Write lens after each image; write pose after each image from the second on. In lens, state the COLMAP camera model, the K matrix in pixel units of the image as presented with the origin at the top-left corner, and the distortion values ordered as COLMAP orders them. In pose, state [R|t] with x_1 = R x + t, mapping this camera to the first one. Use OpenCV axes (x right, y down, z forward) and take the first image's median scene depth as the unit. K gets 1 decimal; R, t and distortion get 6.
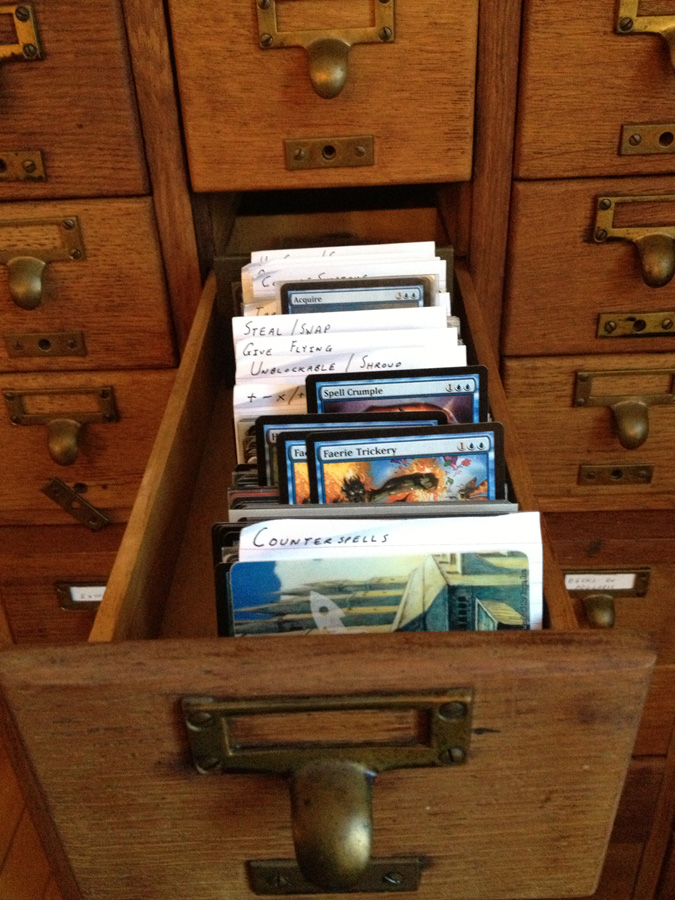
lens RADIAL K [[903.5, 0, 336.3], [0, 903.5, 450.8], [0, 0, 1]] dist [0.000514, 0.000000]
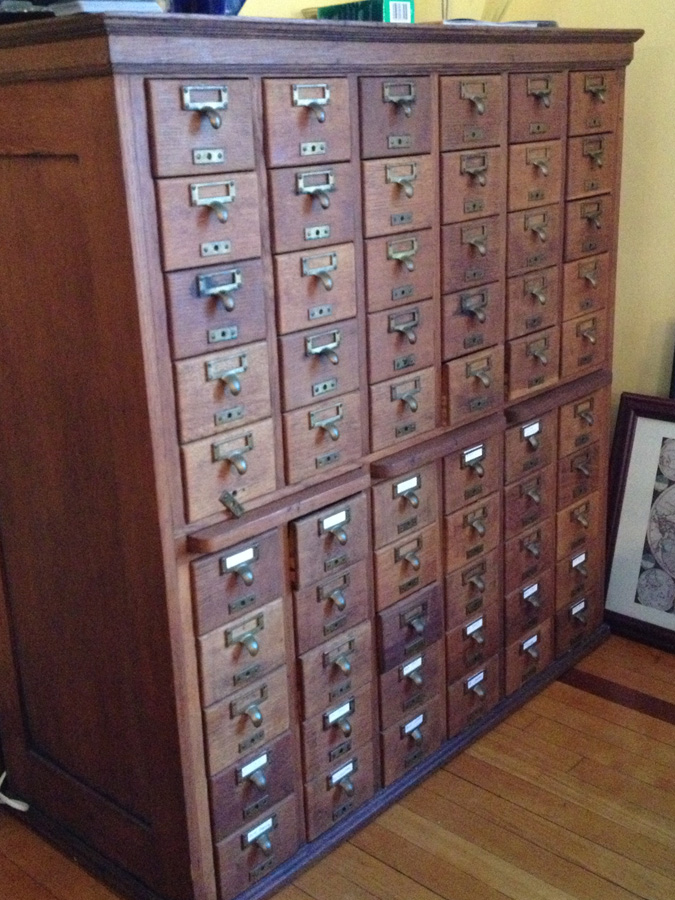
lens RADIAL K [[1053.6, 0, 337.8], [0, 1053.6, 448.9], [0, 0, 1]] dist [-0.002618, 0.000000]
pose [[0.668378, -0.211455, 0.713133, -2.111637], [0.408425, 0.905611, -0.114266, 0.371340], [-0.621659, 0.367634, 0.691654, -0.924092]]
